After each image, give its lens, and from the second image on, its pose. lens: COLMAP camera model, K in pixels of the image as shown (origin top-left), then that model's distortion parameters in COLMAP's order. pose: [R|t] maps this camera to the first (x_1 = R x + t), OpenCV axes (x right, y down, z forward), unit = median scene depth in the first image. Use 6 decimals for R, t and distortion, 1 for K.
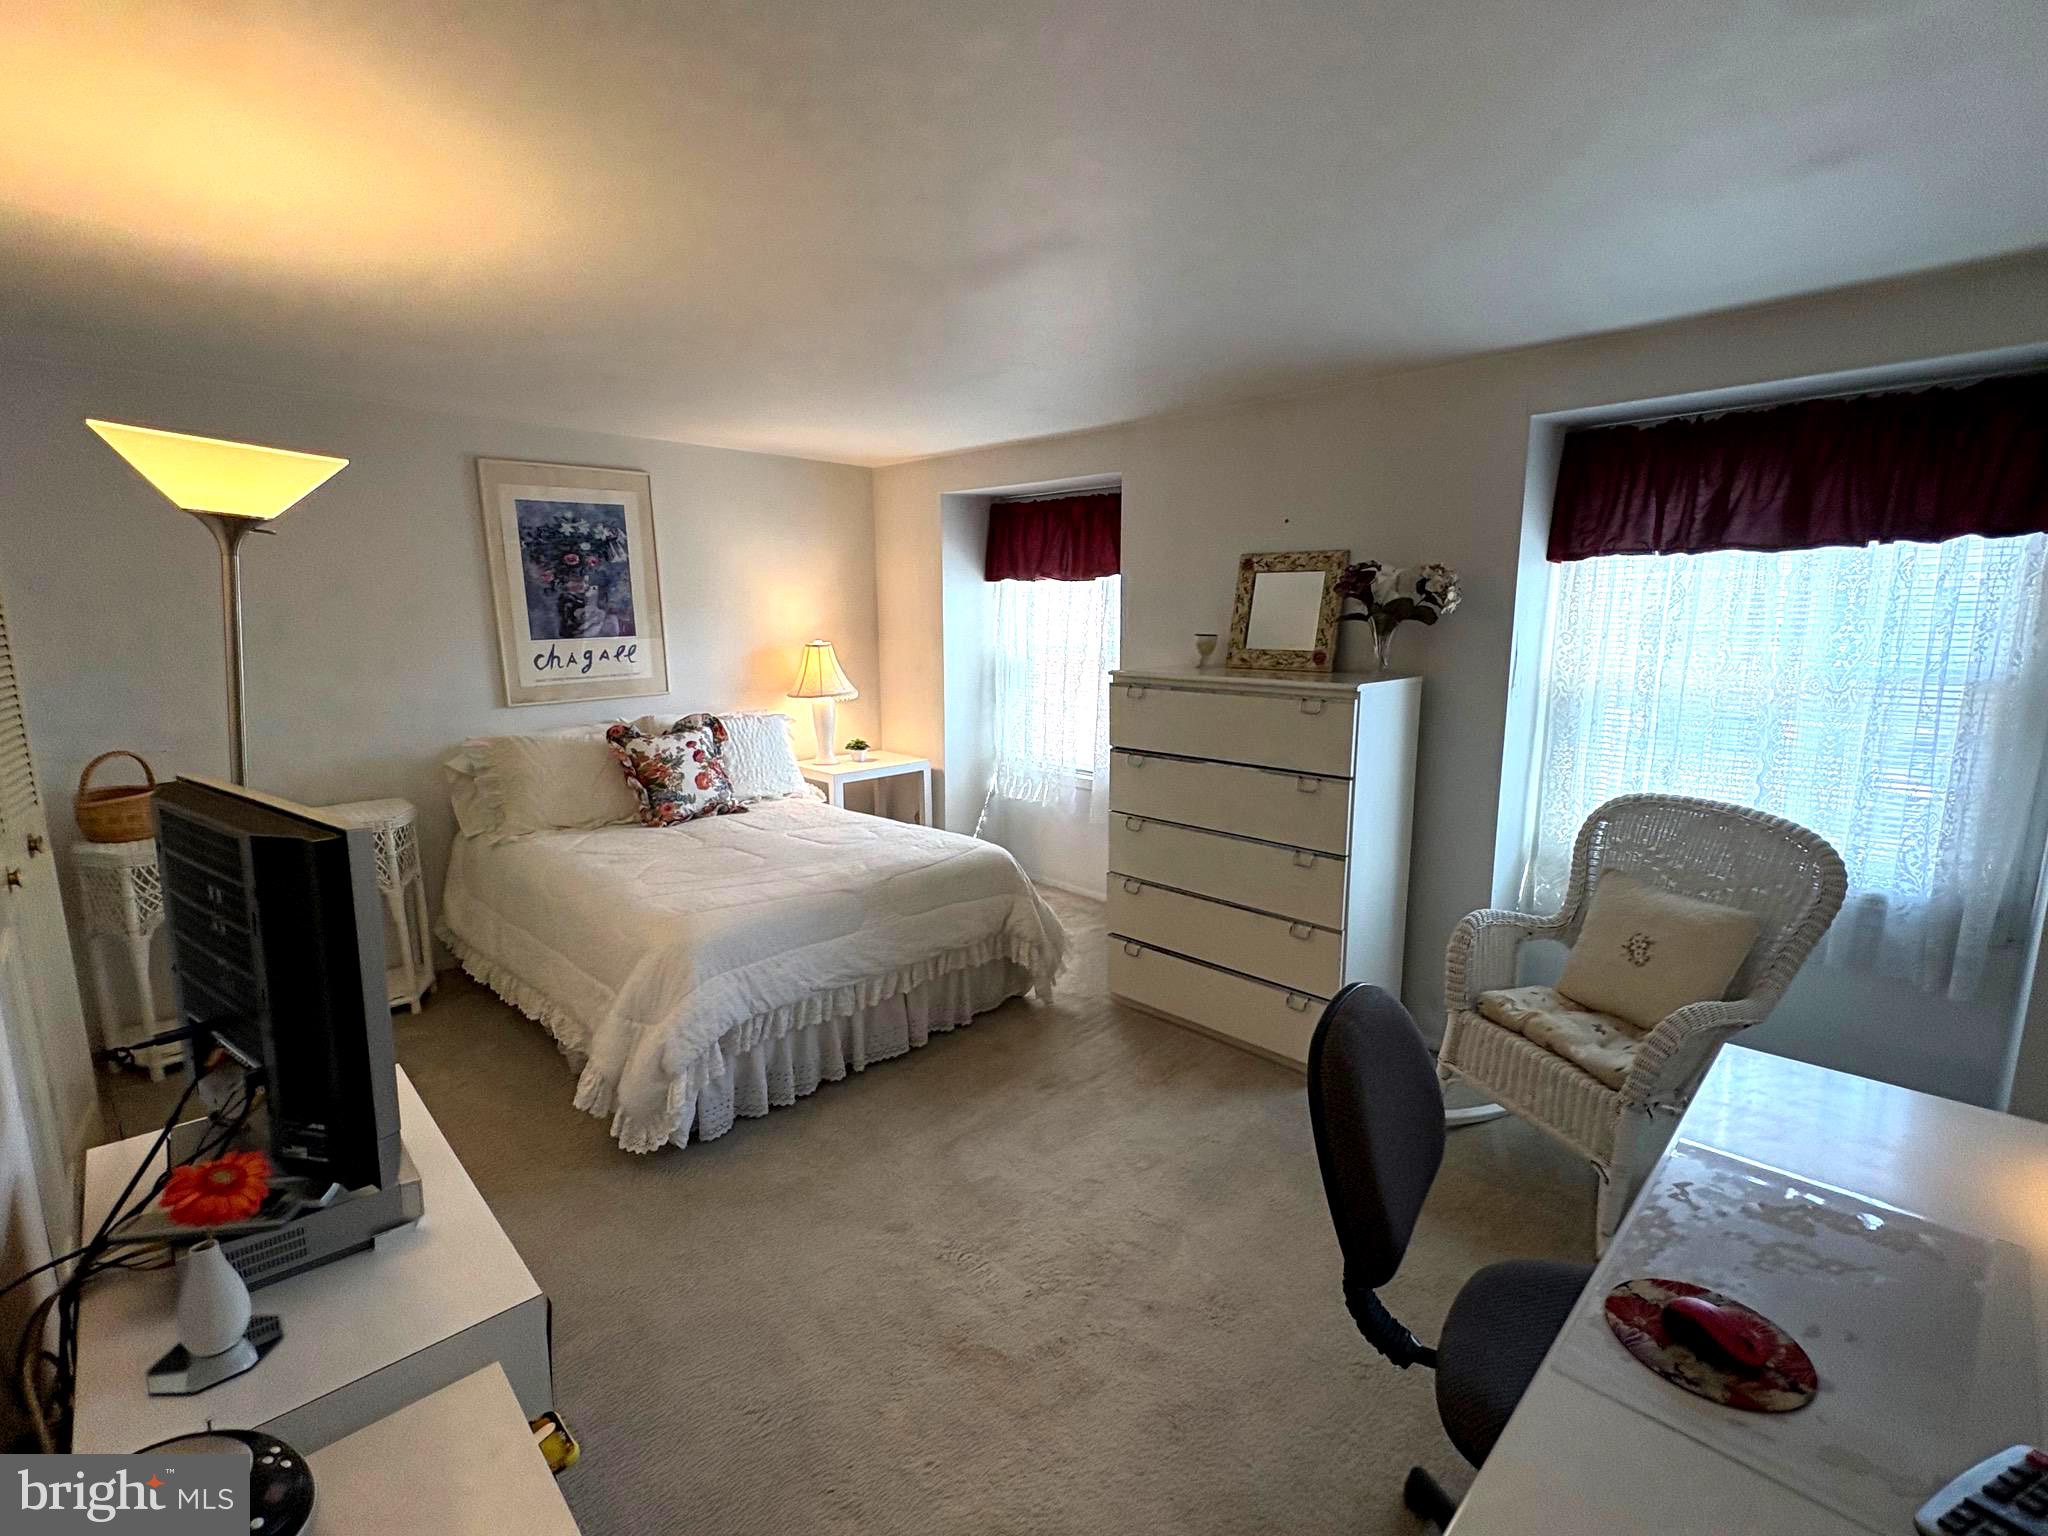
lens RADIAL K [[927.7, 0, 1024.0], [0, 927.7, 768.0], [0, 0, 1]] dist [0.000756, 0.000134]
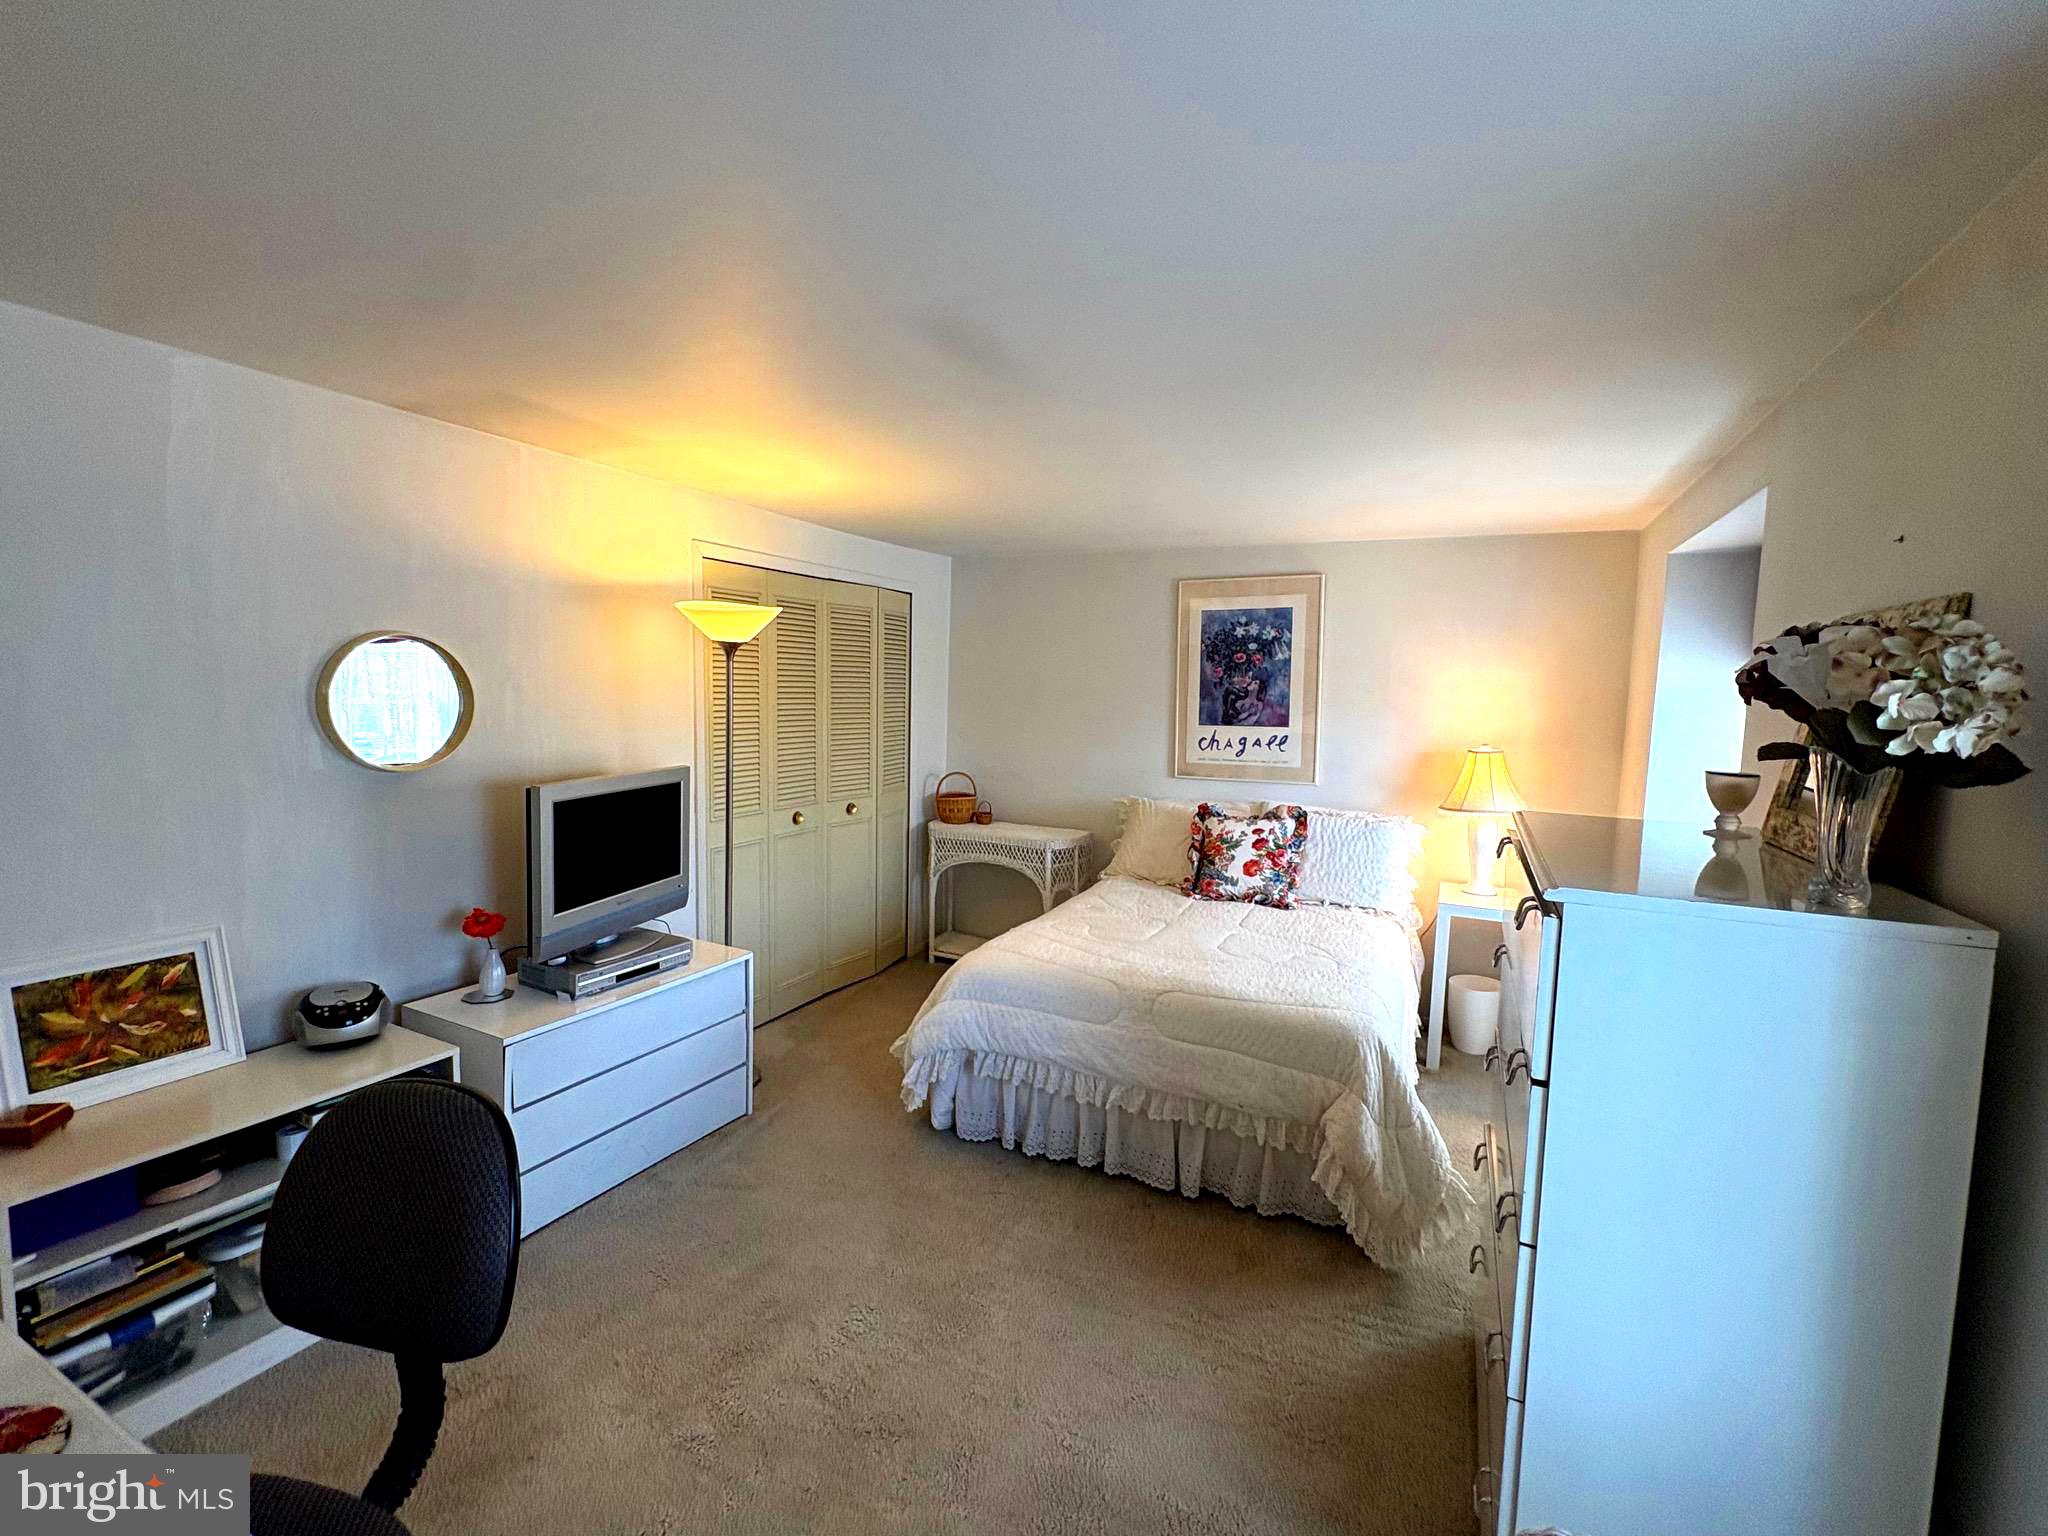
lens RADIAL K [[890.3, 0, 1024.0], [0, 890.3, 768.0], [0, 0, 1]] dist [0.000279, 0.000048]
pose [[0.324787, 0.092844, -0.941219, 0.482119], [-0.186694, 0.981883, 0.032432, -0.078313], [0.927178, 0.165186, 0.336236, 0.411186]]
